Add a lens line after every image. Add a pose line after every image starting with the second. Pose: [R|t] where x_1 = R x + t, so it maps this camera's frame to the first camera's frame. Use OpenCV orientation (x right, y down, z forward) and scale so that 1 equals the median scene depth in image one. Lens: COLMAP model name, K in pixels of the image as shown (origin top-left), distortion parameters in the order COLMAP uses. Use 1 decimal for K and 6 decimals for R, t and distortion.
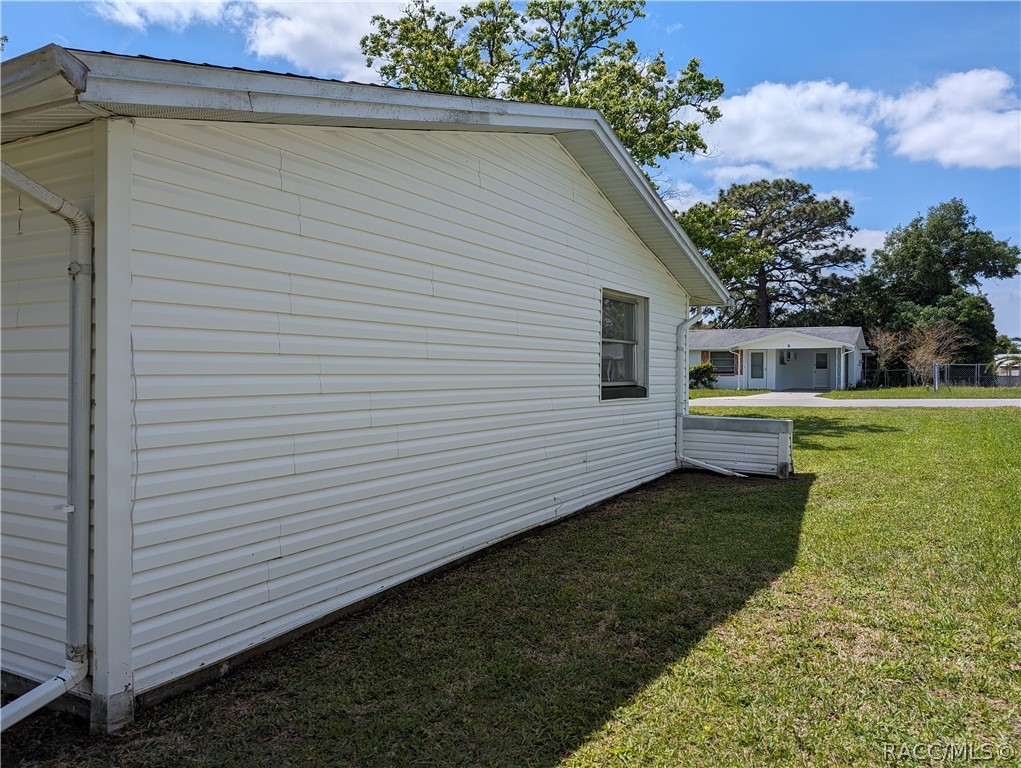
lens RADIAL K [[768.1, 0, 510.5], [0, 768.1, 384.0], [0, 0, 1]] dist [0.005590, -0.003666]
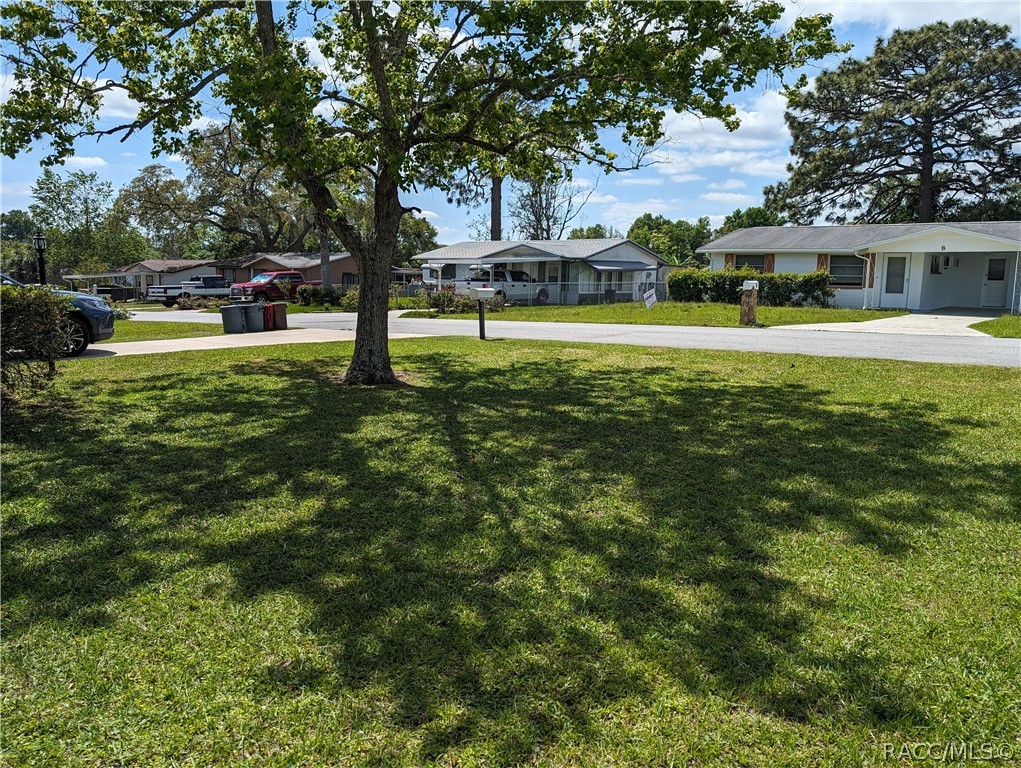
lens RADIAL K [[768.1, 0, 510.5], [0, 768.1, 384.0], [0, 0, 1]] dist [0.005590, -0.003666]
pose [[0.981457, 0.040458, -0.187366, 0.074199], [-0.016187, 0.991474, 0.129298, -0.007235], [0.191000, -0.123867, 0.973743, 0.150630]]
